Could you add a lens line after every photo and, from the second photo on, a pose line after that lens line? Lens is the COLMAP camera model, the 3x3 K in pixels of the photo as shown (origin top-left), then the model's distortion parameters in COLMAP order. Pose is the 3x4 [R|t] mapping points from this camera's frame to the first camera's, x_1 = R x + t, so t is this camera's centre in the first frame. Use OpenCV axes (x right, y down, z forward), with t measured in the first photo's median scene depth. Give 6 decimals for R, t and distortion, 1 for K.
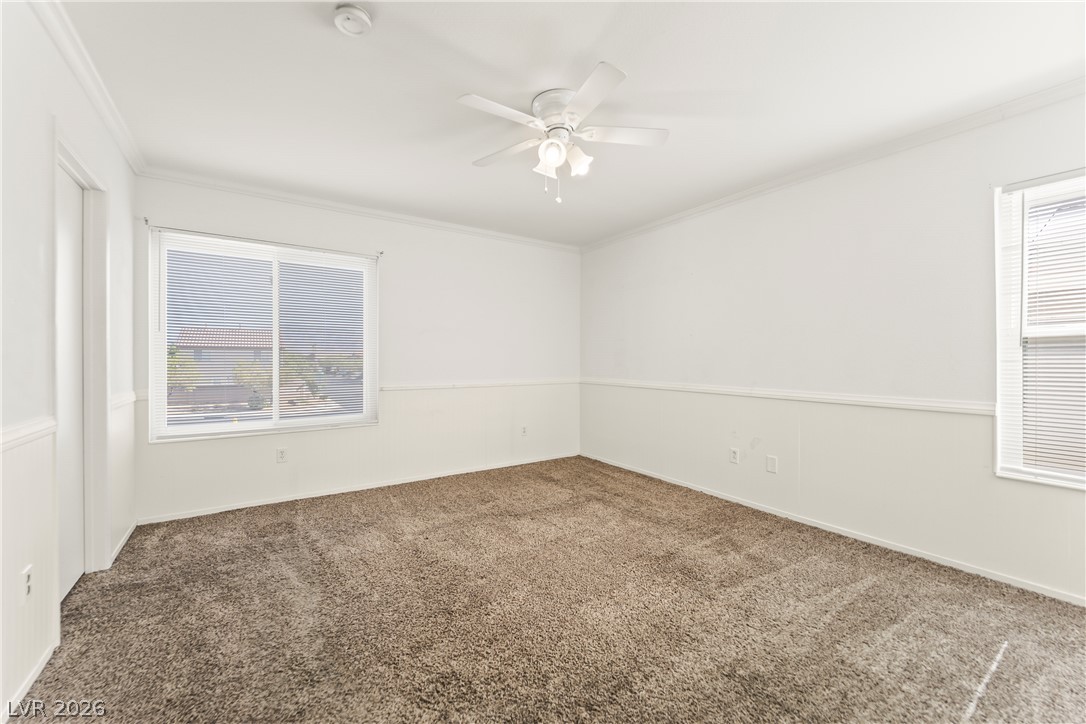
lens RADIAL K [[433.0, 0, 538.2], [0, 433.0, 360.9], [0, 0, 1]] dist [0.018511, -0.007463]
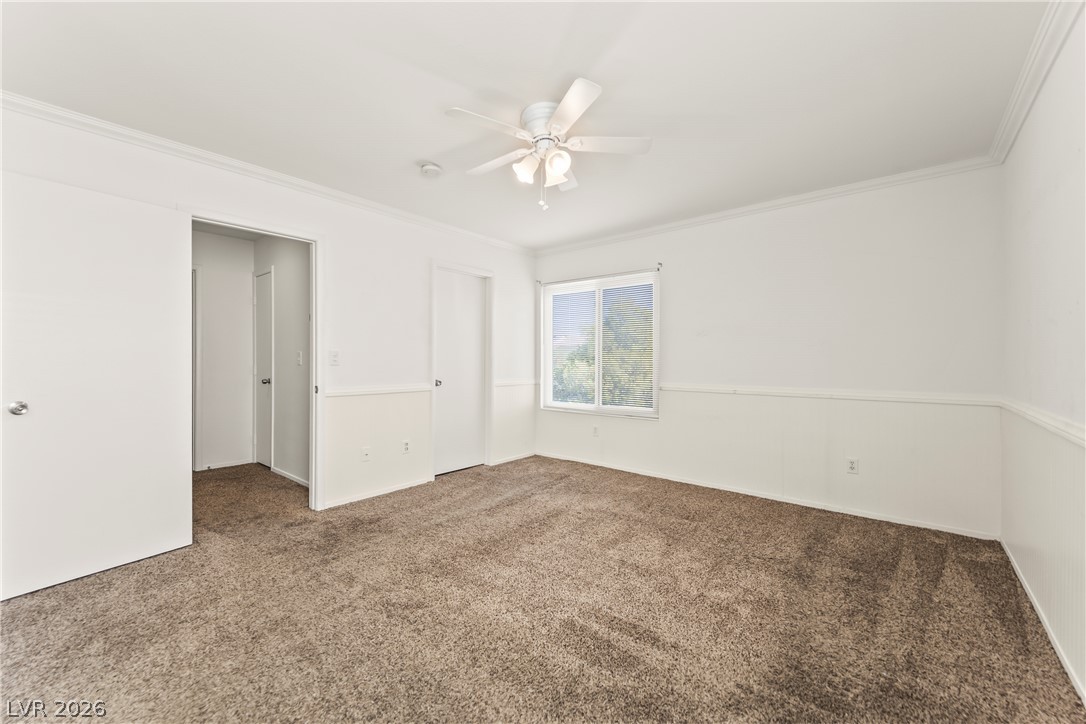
lens RADIAL K [[433.0, 0, 538.9], [0, 433.0, 359.8], [0, 0, 1]] dist [0.018511, -0.007463]
pose [[0.280322, -0.001495, -0.959905, 0.651300], [-0.007911, 0.999961, -0.003867, 0.000121], [0.959873, 0.008678, 0.280300, 0.437648]]
